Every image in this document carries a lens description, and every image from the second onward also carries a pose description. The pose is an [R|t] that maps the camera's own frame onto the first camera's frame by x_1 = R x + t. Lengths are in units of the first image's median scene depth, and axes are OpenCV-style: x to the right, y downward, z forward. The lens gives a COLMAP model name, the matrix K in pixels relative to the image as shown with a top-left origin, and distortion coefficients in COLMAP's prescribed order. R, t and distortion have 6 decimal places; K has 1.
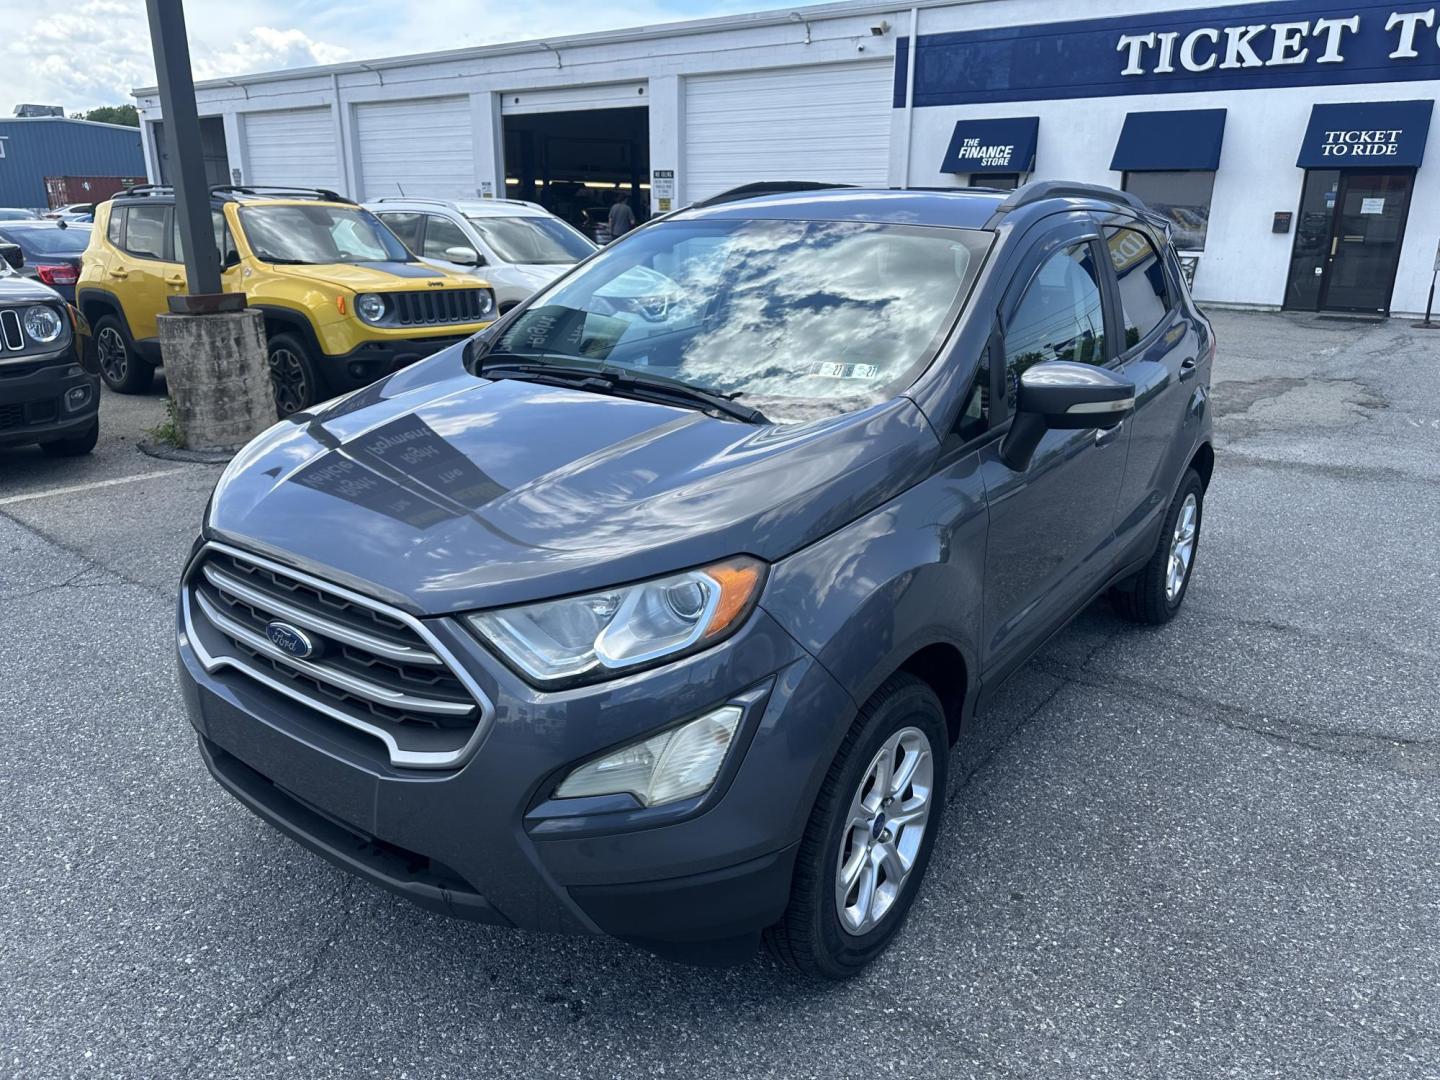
lens RADIAL K [[1035.8, 0, 727.9], [0, 1035.8, 531.4], [0, 0, 1]] dist [0.009046, -0.010361]
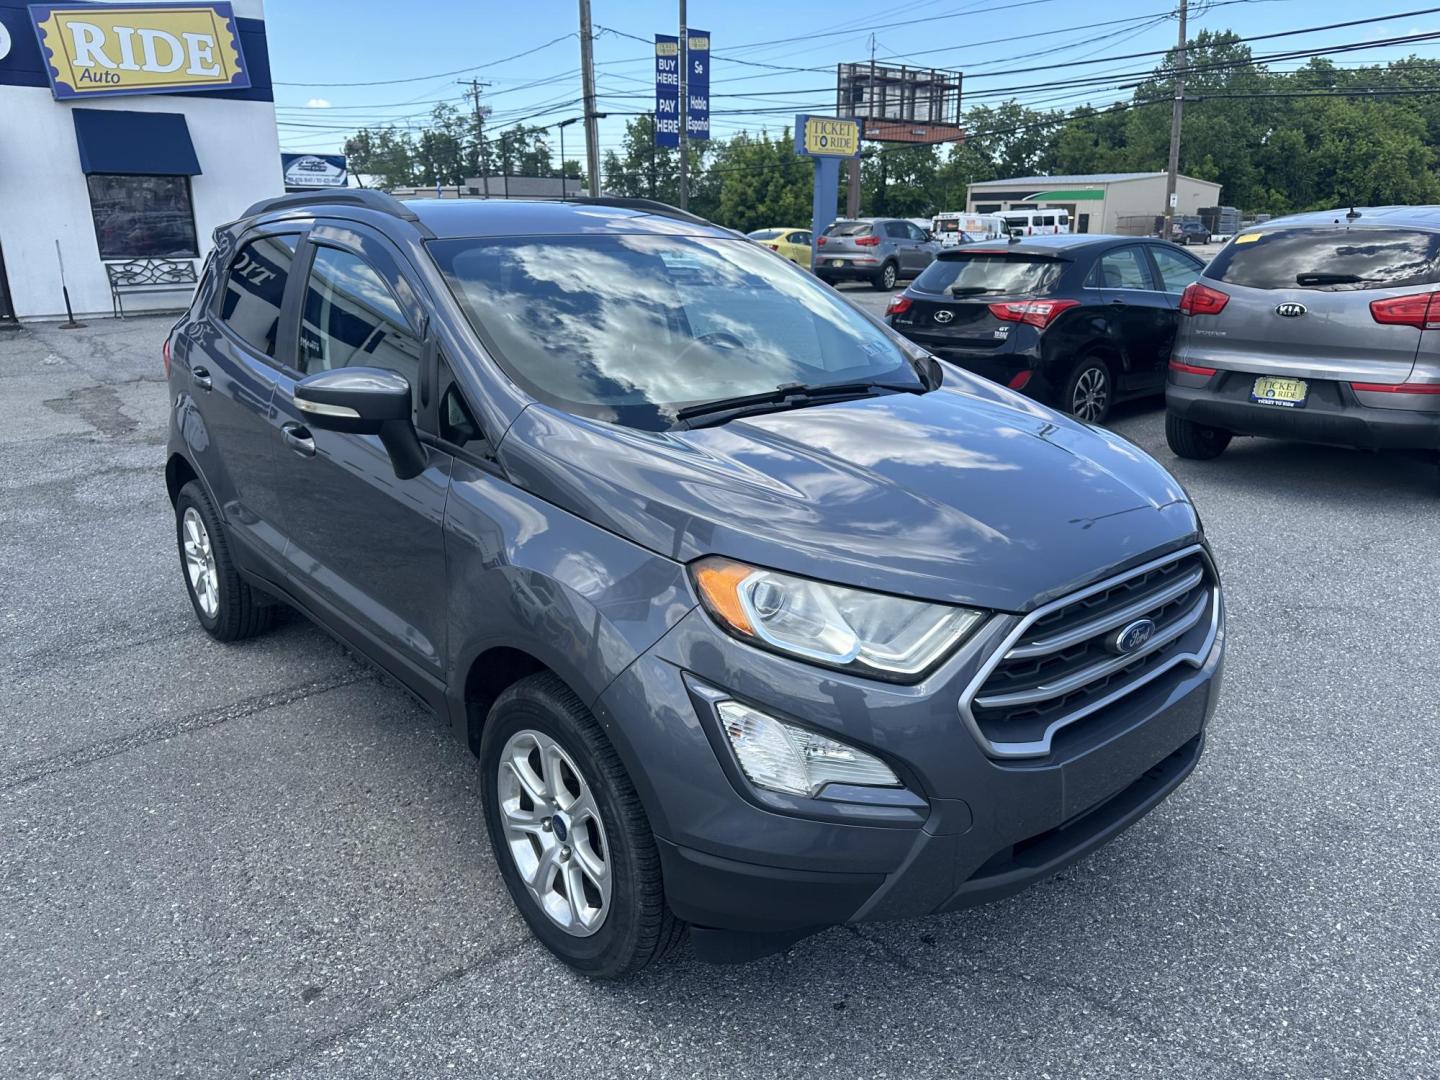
lens RADIAL K [[1107.2, 0, 665.0], [0, 1107.2, 490.9], [0, 0, 1]] dist [0.049739, -0.049126]
pose [[0.260482, -0.229411, 0.937827, -0.167414], [0.282626, 0.946927, 0.153138, -0.035562], [-0.923185, 0.225165, 0.311495, 0.116533]]
